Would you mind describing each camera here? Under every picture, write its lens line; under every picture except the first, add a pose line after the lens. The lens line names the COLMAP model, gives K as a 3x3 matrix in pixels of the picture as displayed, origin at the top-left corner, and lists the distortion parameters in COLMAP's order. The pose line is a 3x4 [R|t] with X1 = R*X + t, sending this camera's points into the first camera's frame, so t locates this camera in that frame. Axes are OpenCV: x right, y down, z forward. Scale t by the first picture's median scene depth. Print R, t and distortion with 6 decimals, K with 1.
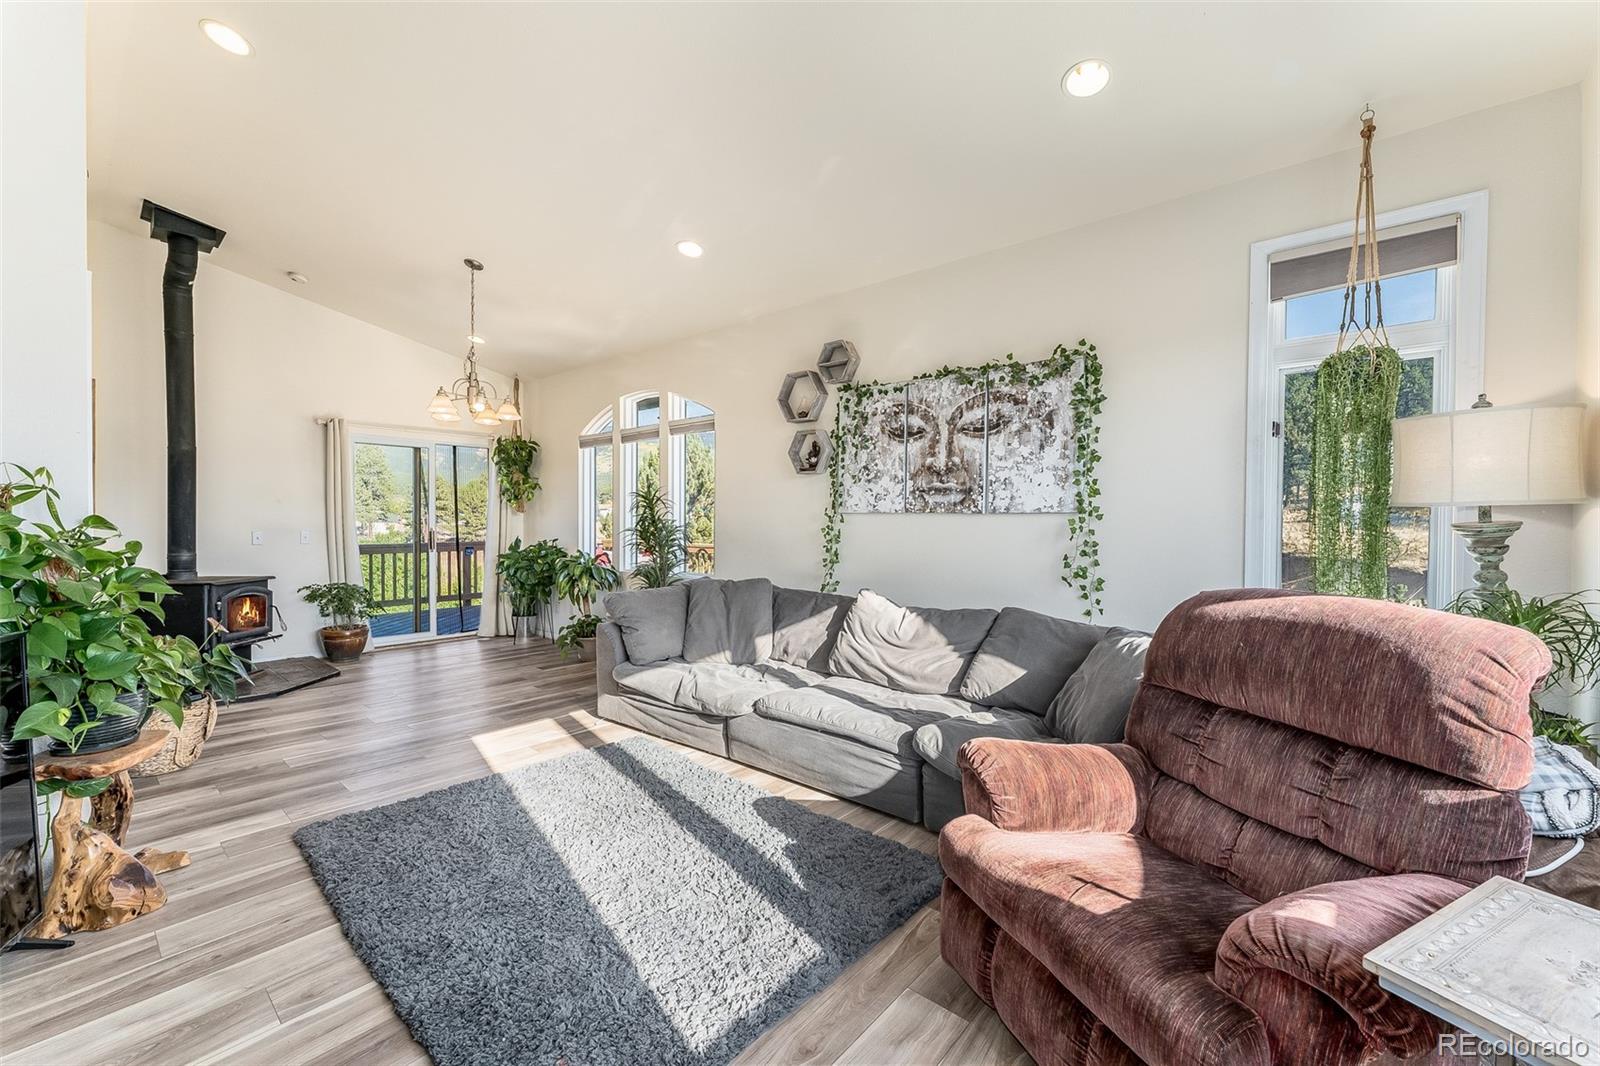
lens RADIAL K [[647.5, 0, 801.6], [0, 647.5, 524.0], [0, 0, 1]] dist [0.000287, 0.000061]
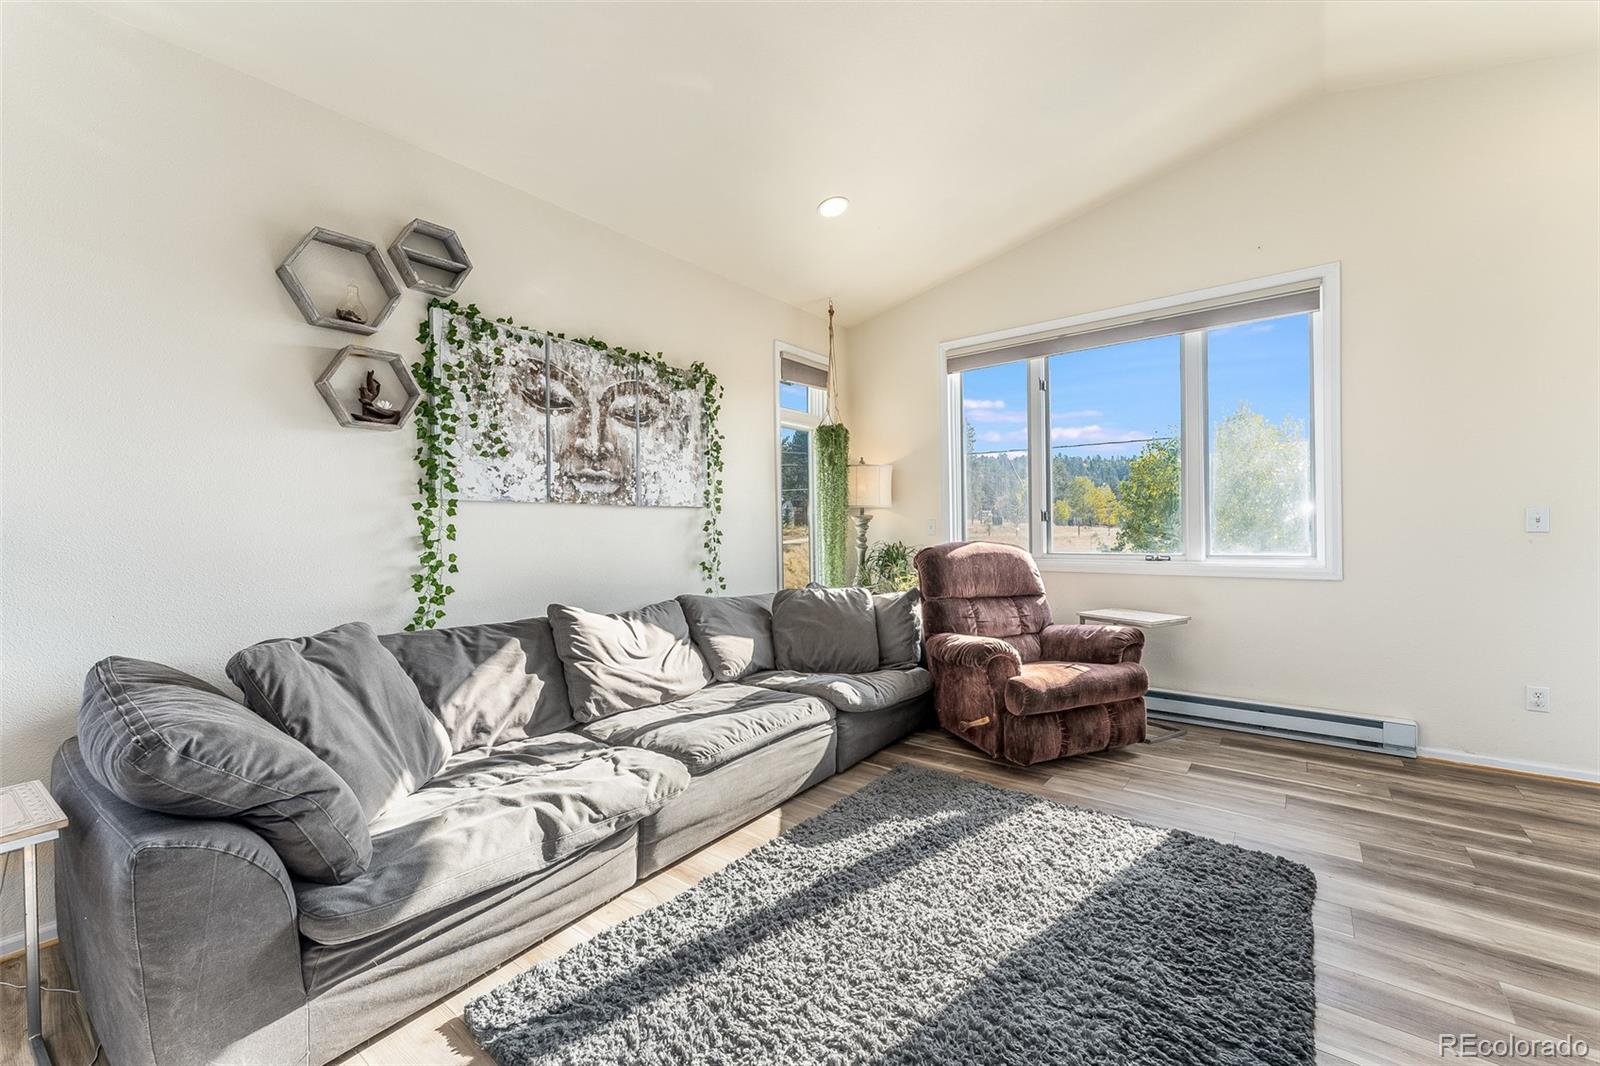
lens RADIAL K [[647.5, 0, 801.6], [0, 647.5, 524.0], [0, 0, 1]] dist [0.000287, 0.000061]
pose [[-0.055644, 0.001064, 0.998450, -0.674352], [0.015857, 0.999874, -0.000182, 0.014137], [-0.998325, 0.015822, -0.055653, 0.780493]]
